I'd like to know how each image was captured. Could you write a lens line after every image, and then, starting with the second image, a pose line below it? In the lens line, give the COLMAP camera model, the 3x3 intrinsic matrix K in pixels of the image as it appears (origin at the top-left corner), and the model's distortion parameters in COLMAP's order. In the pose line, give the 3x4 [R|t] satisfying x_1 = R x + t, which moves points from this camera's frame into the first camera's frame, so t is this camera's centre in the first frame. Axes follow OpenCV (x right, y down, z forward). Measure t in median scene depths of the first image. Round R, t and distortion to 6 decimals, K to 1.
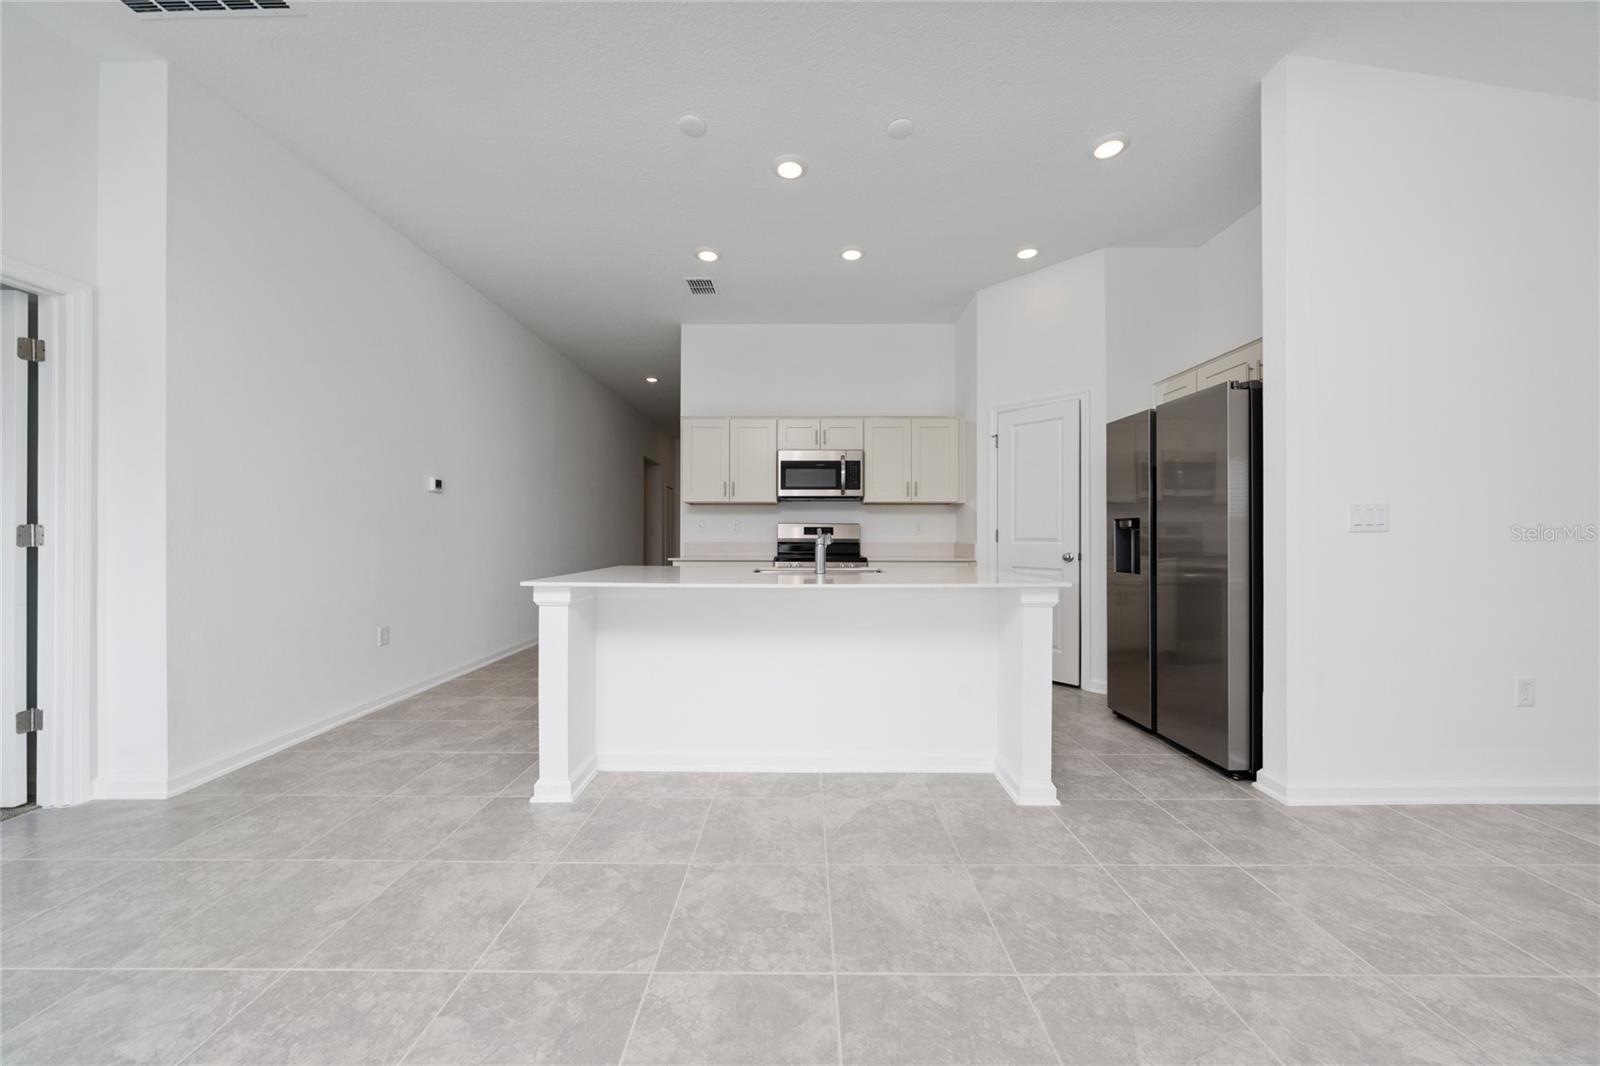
lens RADIAL K [[548.3, 0, 802.2], [0, 548.3, 529.7], [0, 0, 1]] dist [-0.006196, 0.001253]
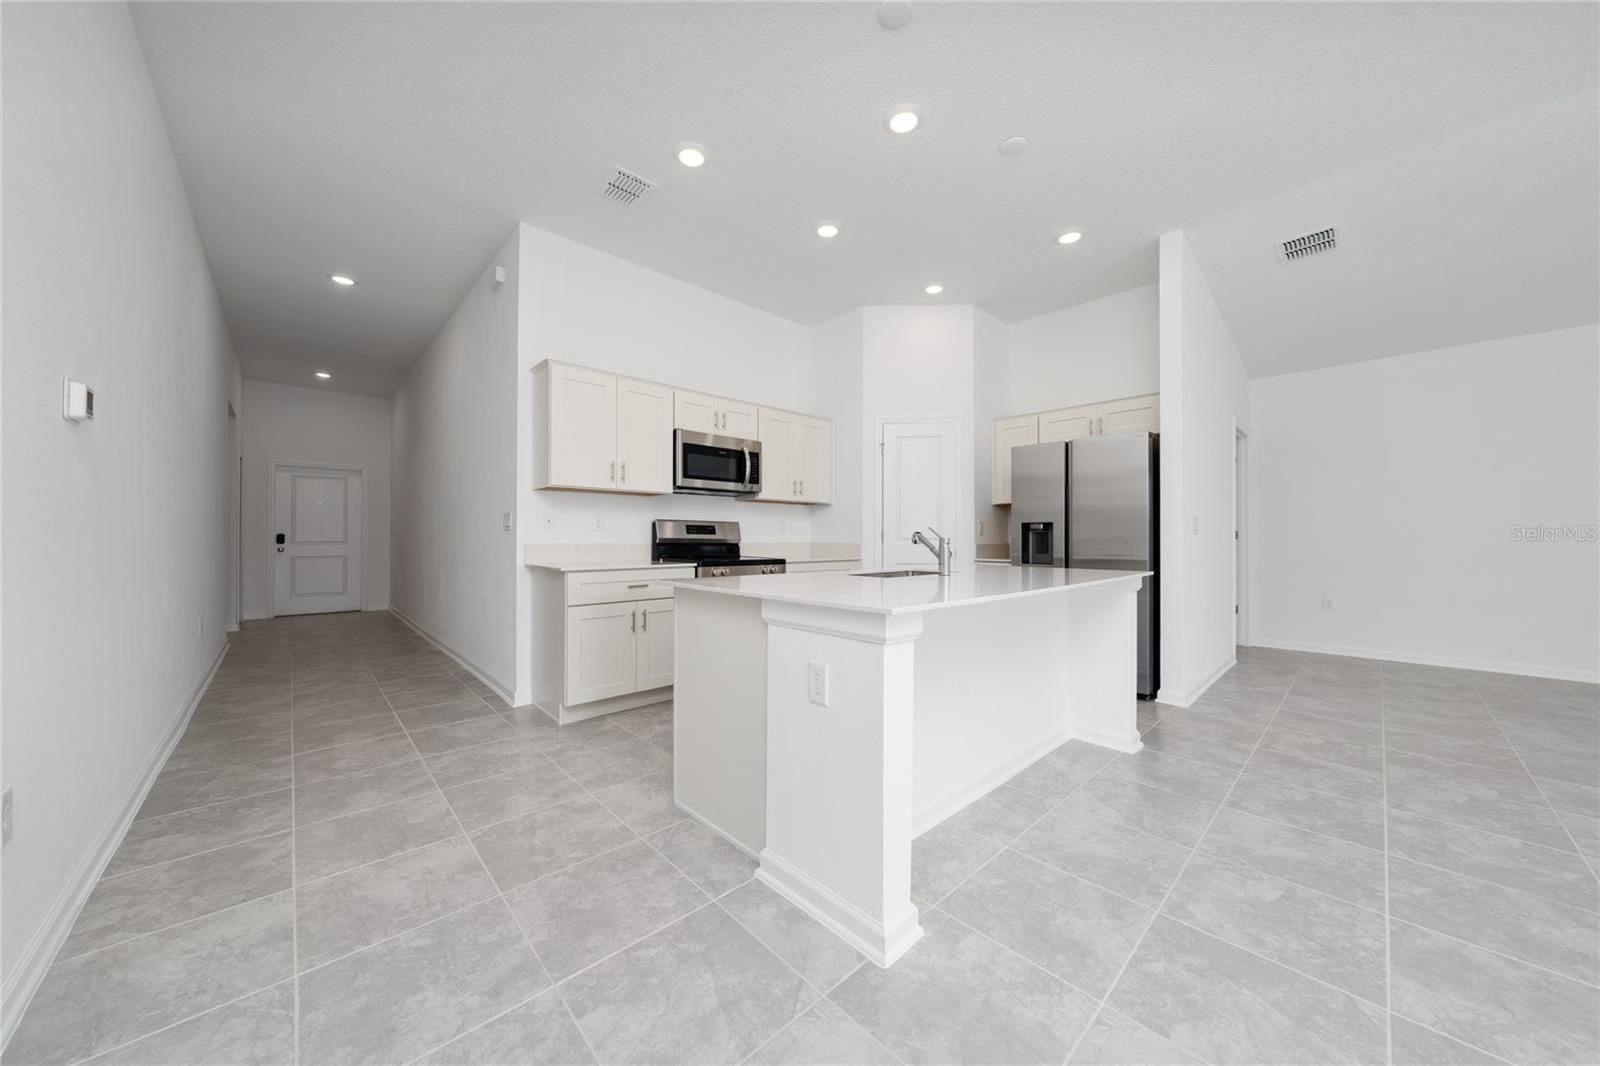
lens RADIAL K [[548.3, 0, 797.2], [0, 548.3, 529.5], [0, 0, 1]] dist [-0.006196, 0.001253]
pose [[0.723980, 0.010972, 0.689734, -1.158930], [-0.009790, 0.999936, -0.005630, 0.013997], [-0.689752, -0.002676, 0.724041, 0.729228]]
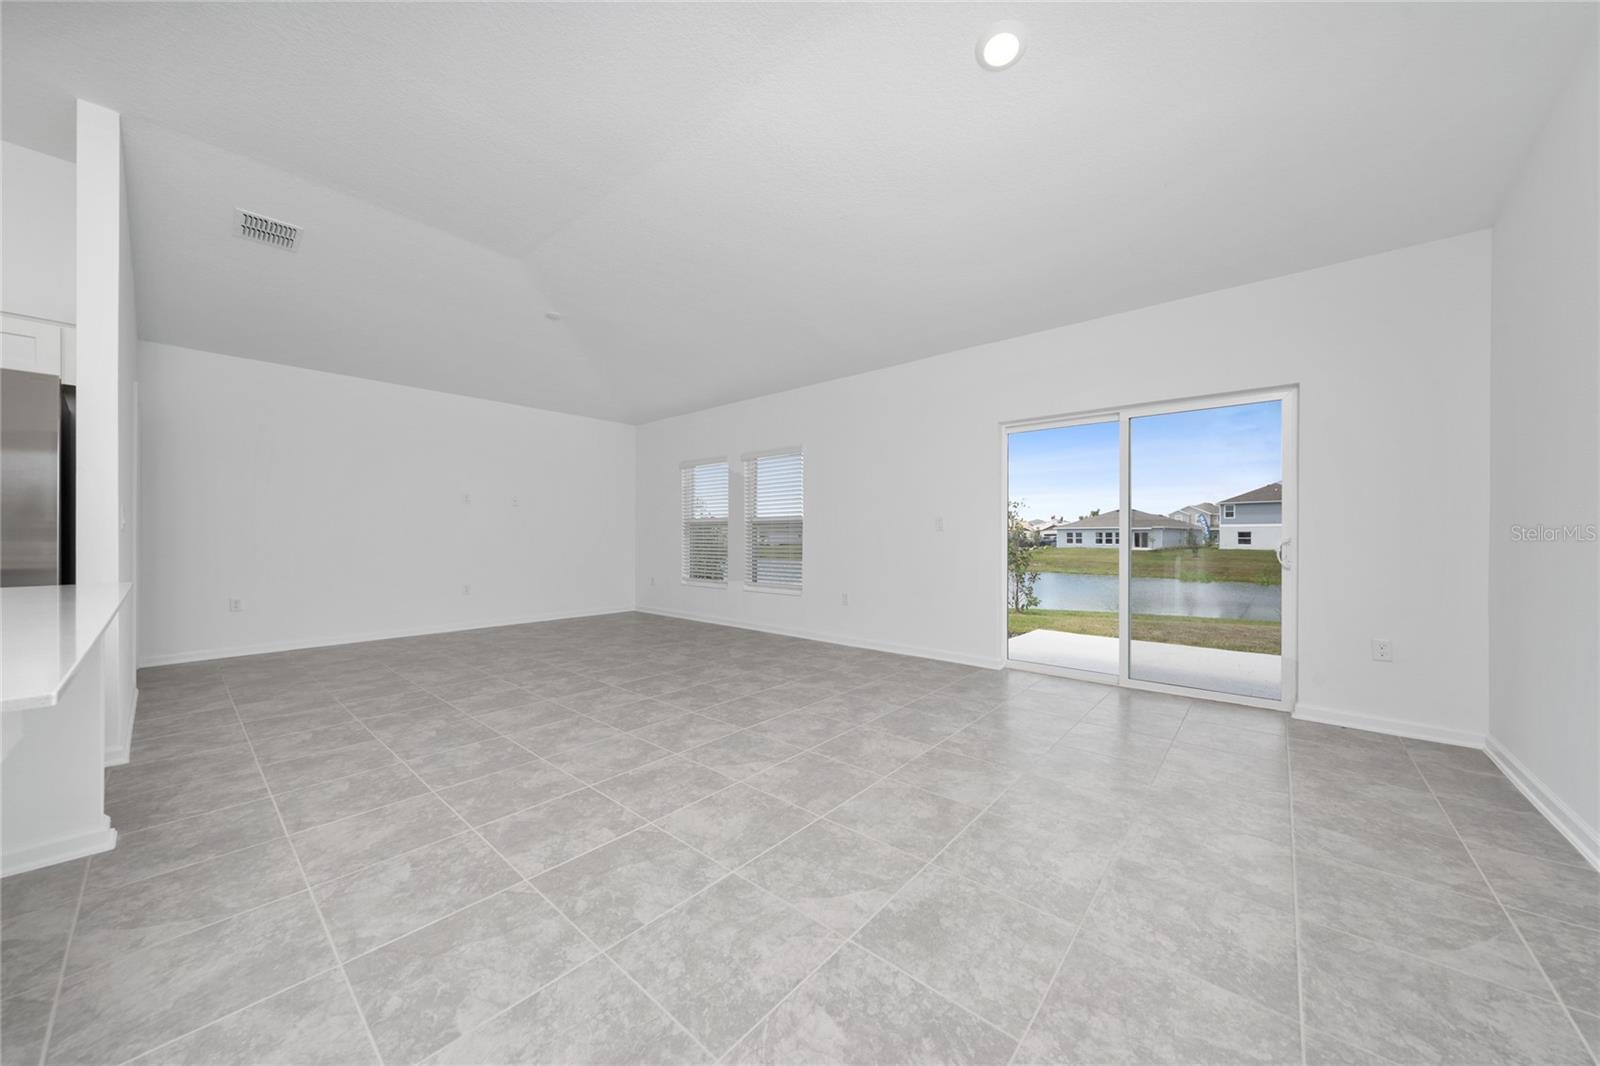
lens RADIAL K [[548.3, 0, 804.1], [0, 548.3, 535.4], [0, 0, 1]] dist [-0.006196, 0.001253]
pose [[-0.767813, -0.000365, 0.640674, -1.120602], [-0.012008, 0.999832, -0.013821, 0.017452], [-0.640562, -0.018306, -0.767688, 1.117779]]
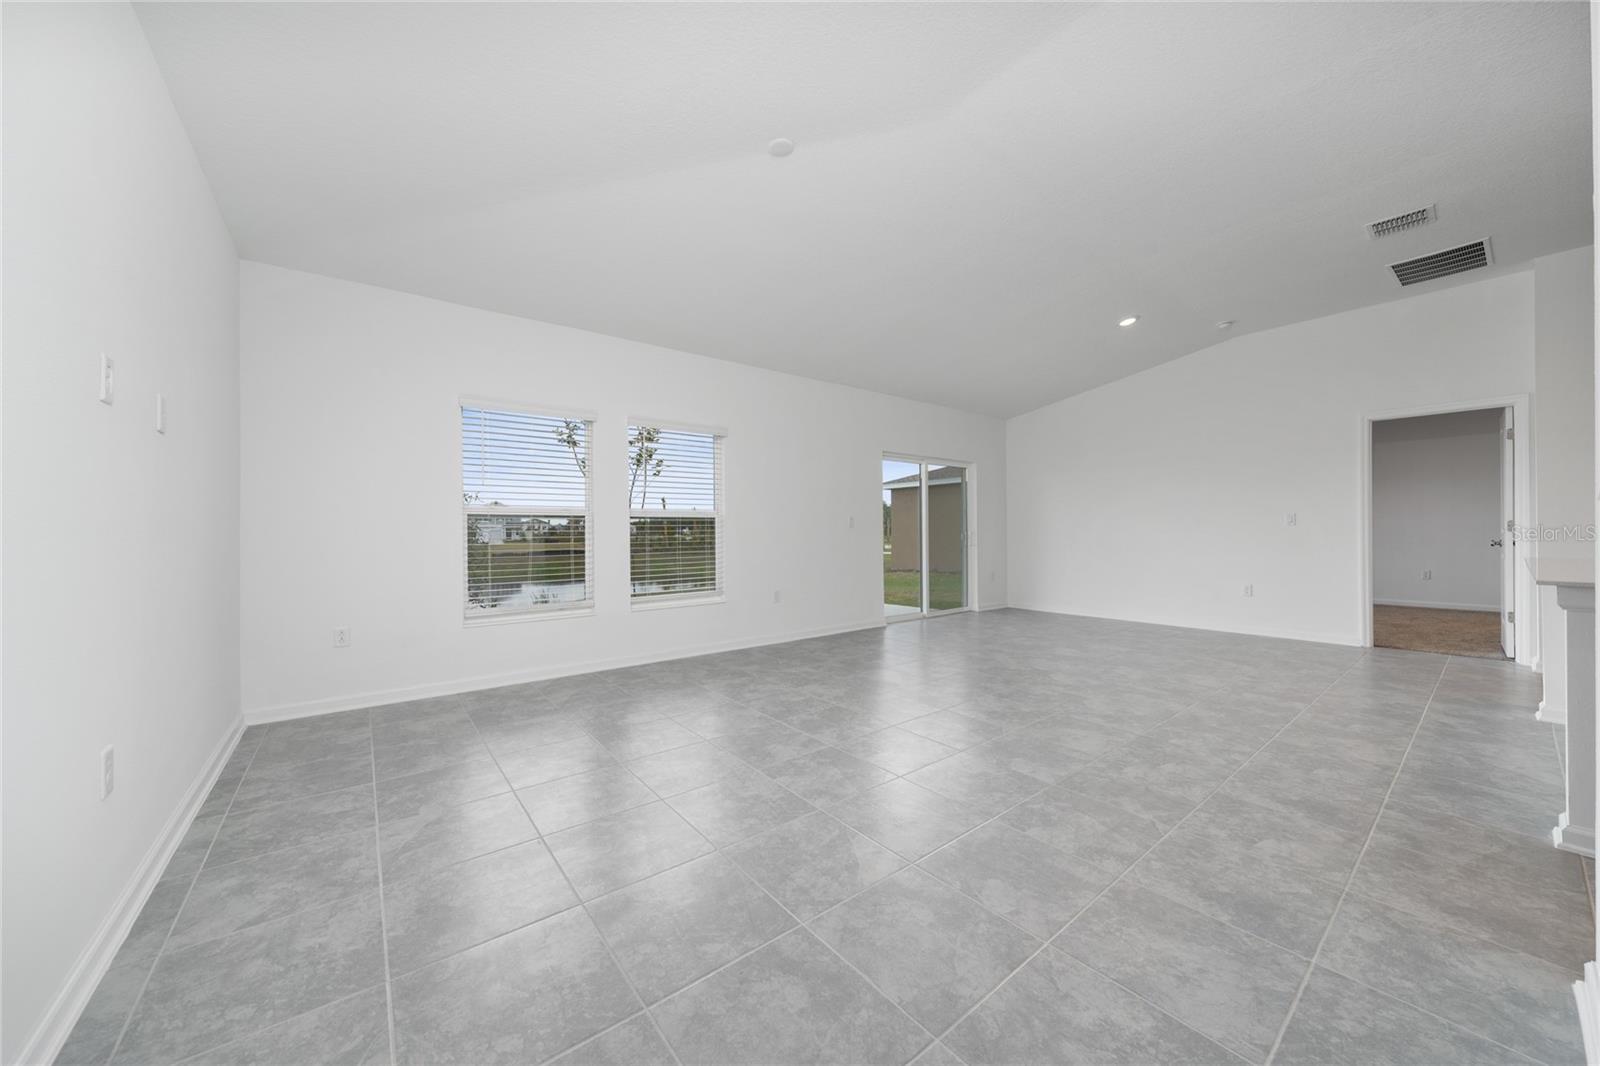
lens RADIAL K [[548.3, 0, 807.3], [0, 548.3, 533.7], [0, 0, 1]] dist [-0.006196, 0.001253]
pose [[-0.783482, 0.007359, -0.621371, 2.180794], [0.013787, 0.999890, -0.005542, 0.008926], [0.621261, -0.012909, -0.783497, 1.089794]]
